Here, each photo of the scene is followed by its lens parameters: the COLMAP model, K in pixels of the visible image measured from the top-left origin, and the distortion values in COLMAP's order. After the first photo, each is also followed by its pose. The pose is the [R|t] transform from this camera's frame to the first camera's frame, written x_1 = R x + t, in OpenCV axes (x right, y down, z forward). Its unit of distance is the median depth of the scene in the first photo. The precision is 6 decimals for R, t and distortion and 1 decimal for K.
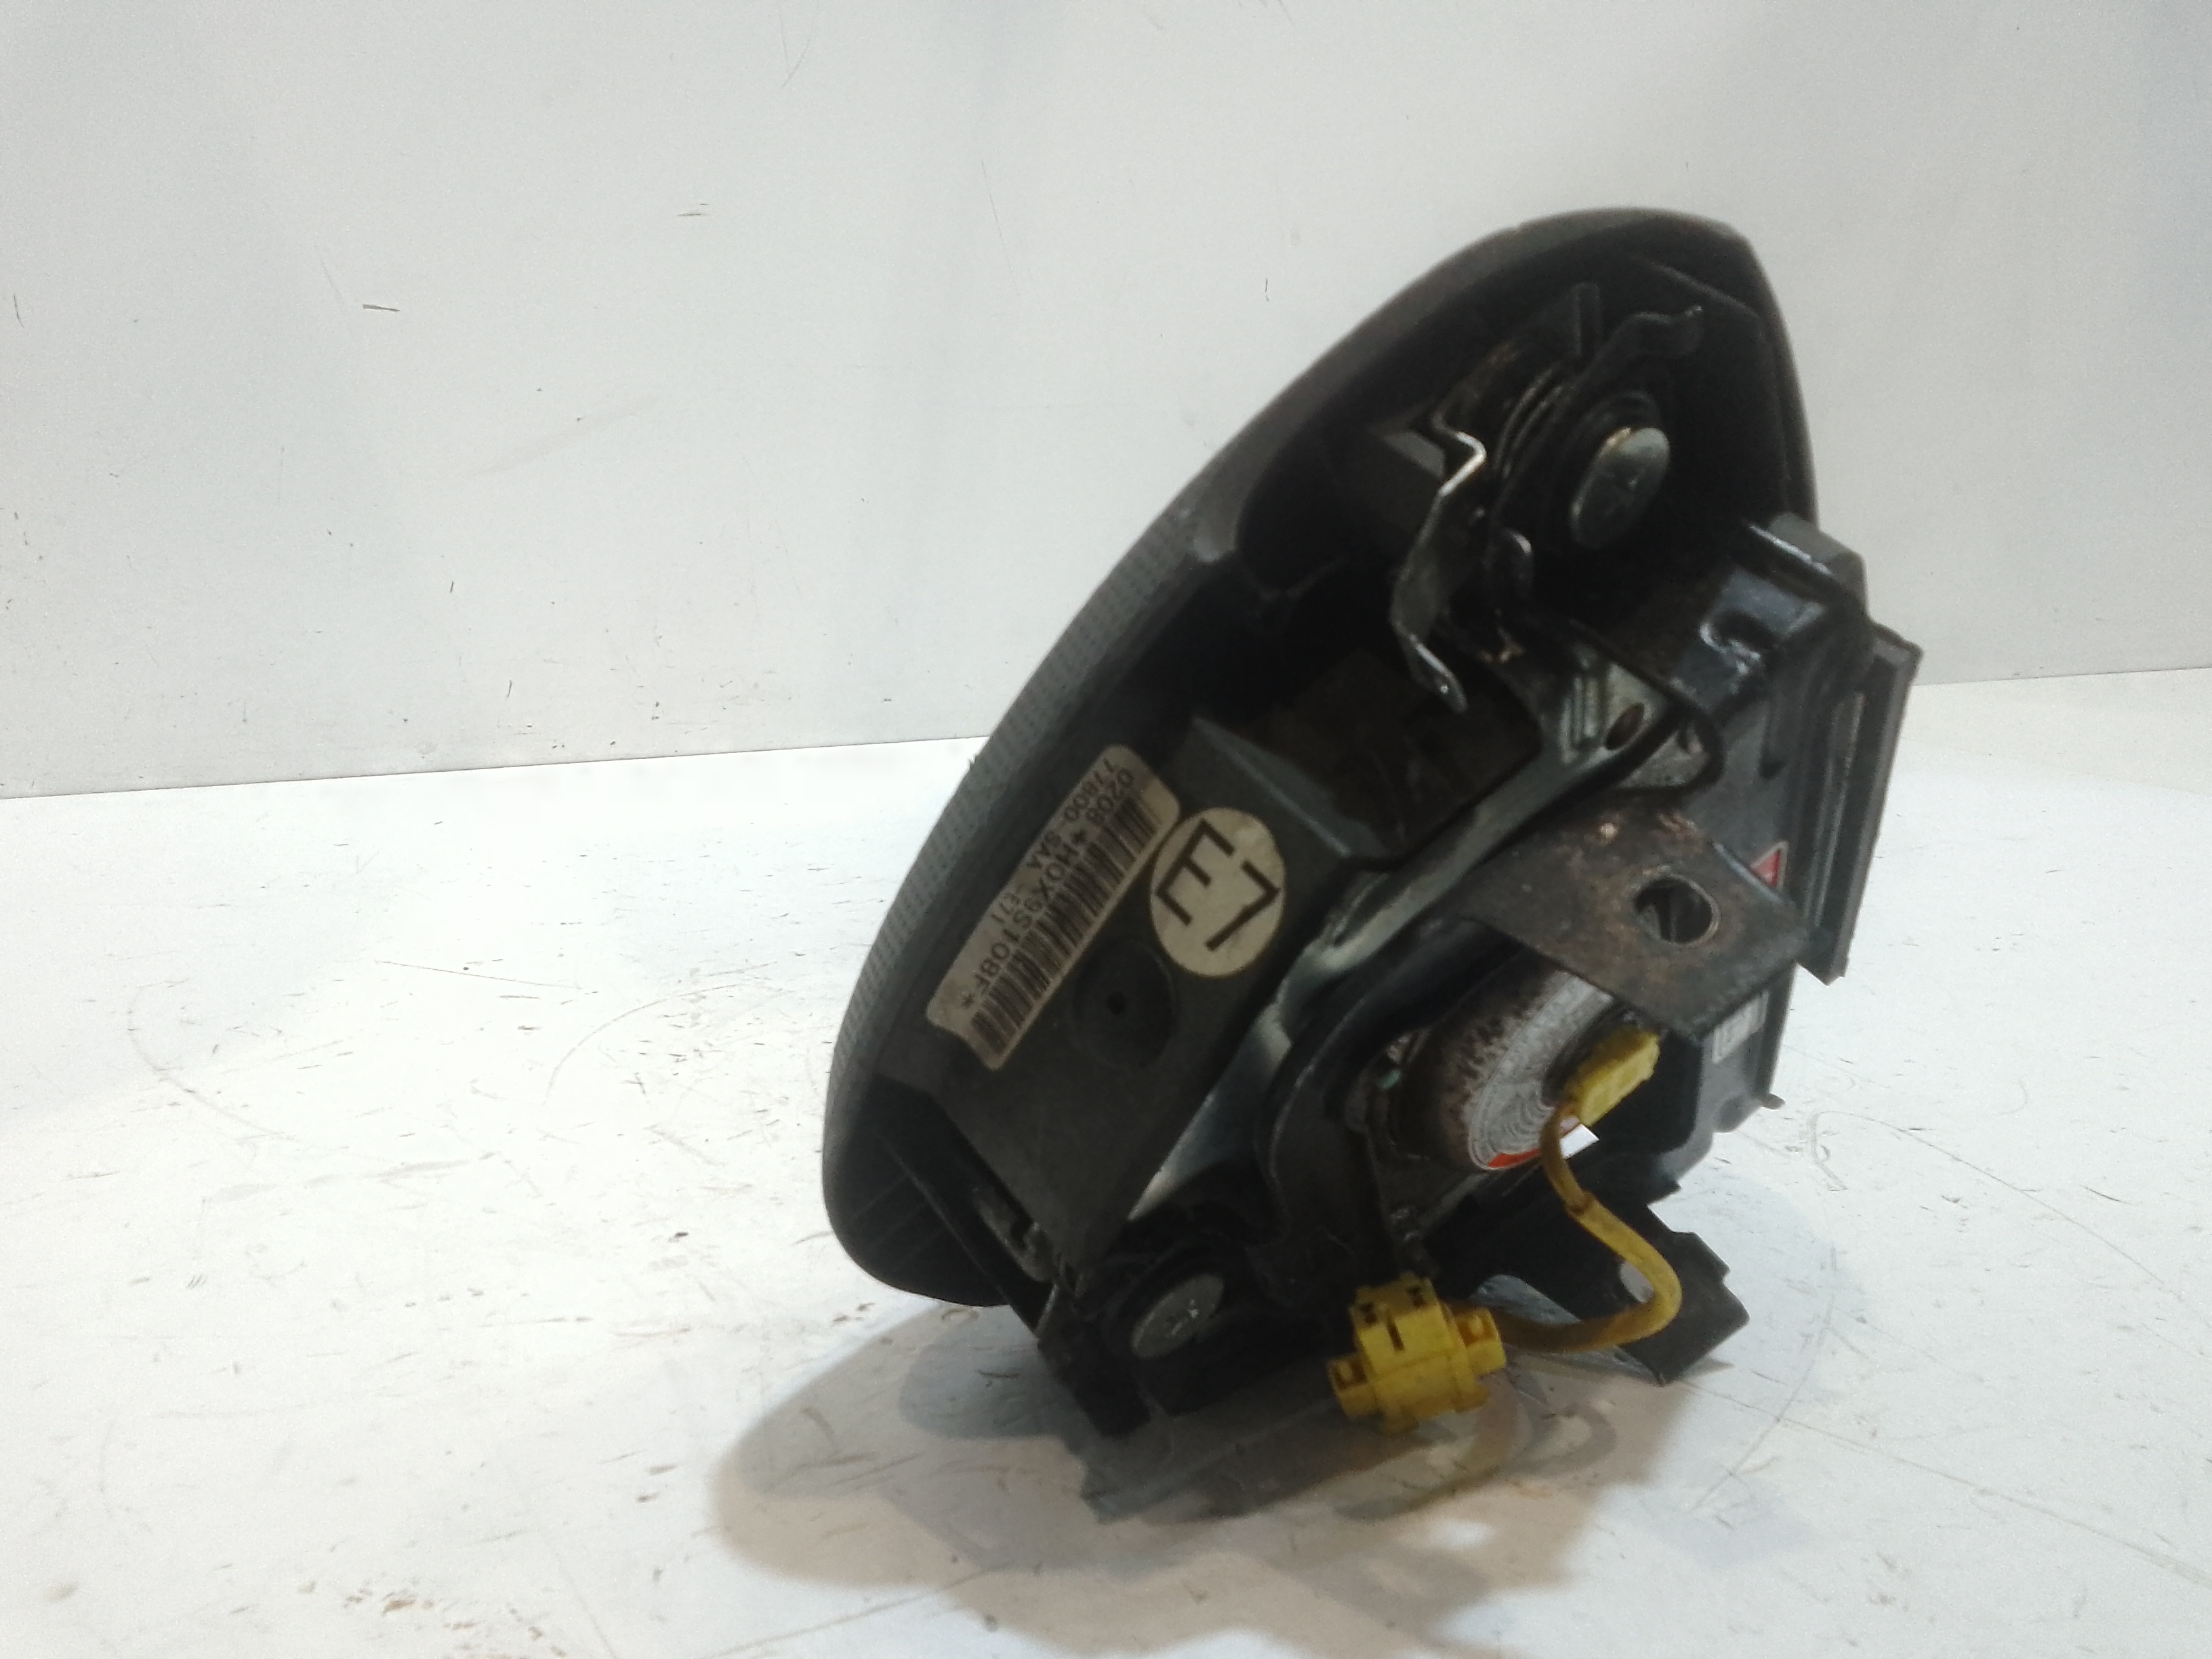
lens RADIAL K [[1762.7, 0, 1124.6], [0, 1762.7, 827.9], [0, 0, 1]] dist [0.040010, -0.078823]
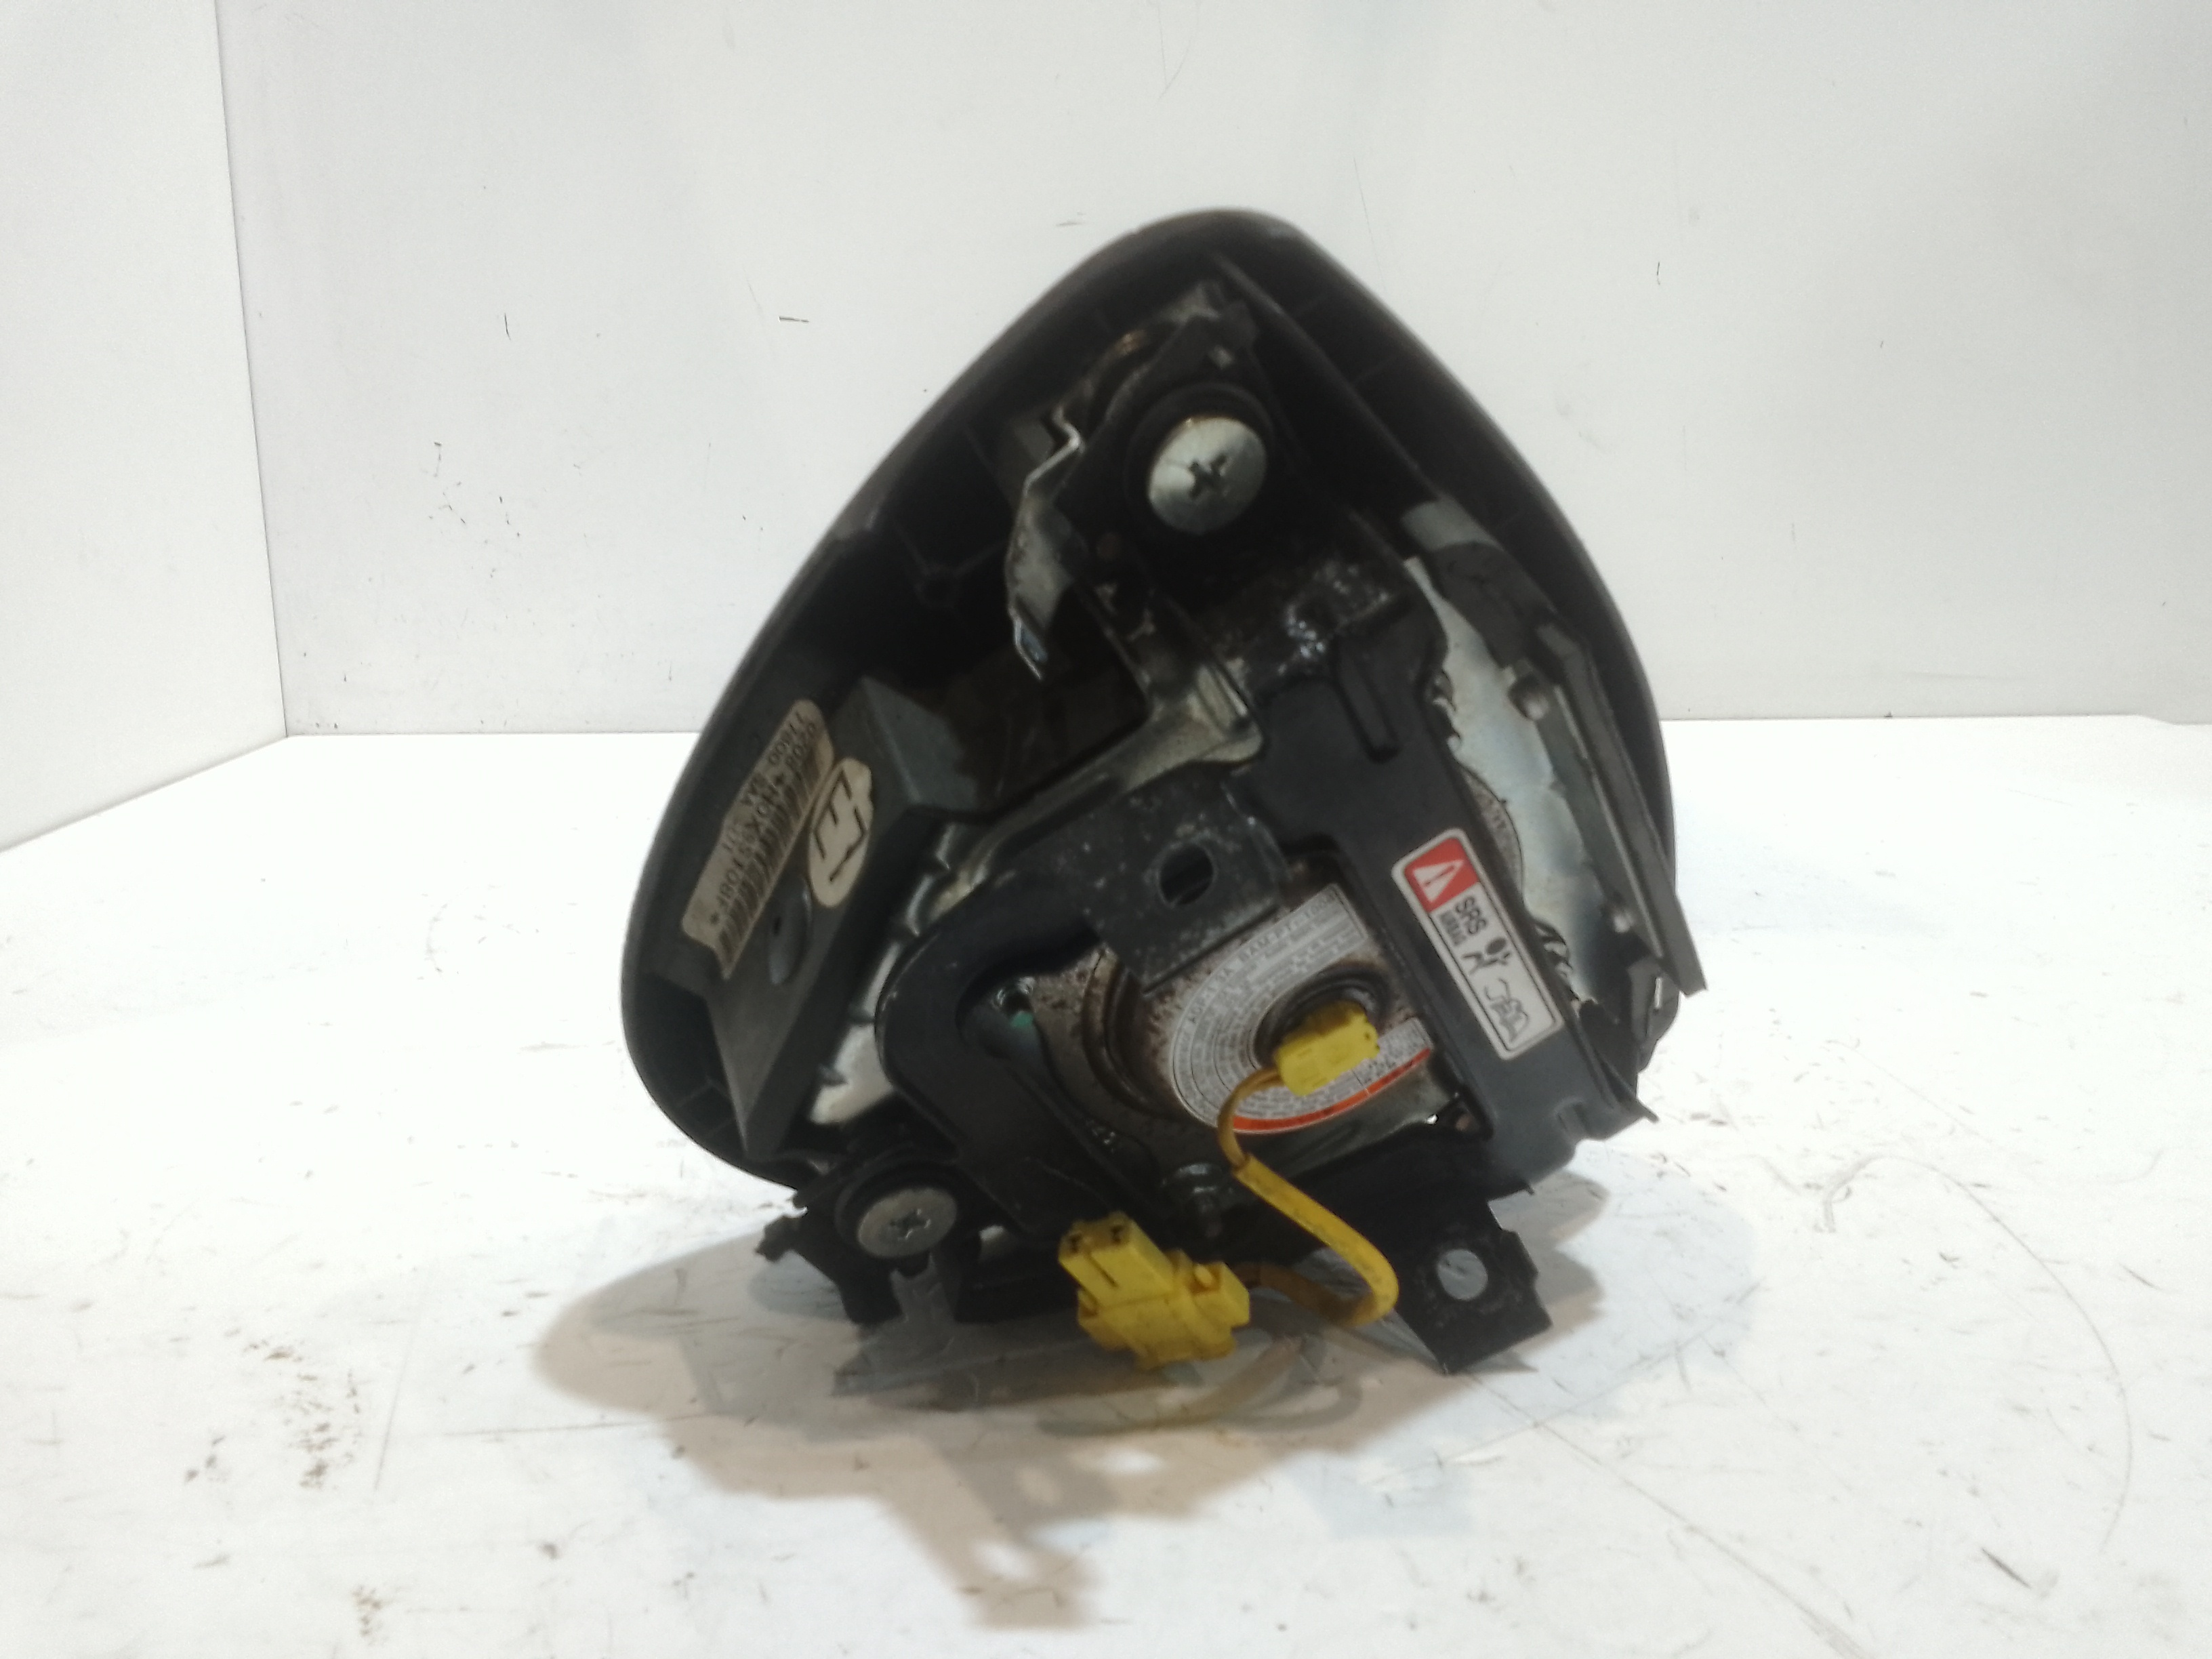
lens RADIAL K [[1762.7, 0, 1115.3], [0, 1762.7, 823.5], [0, 0, 1]] dist [0.040010, -0.078823]
pose [[0.944996, 0.066167, -0.320321, 0.527736], [-0.065716, 0.997763, 0.012230, 0.004912], [0.320414, 0.009493, 0.947230, -0.010622]]
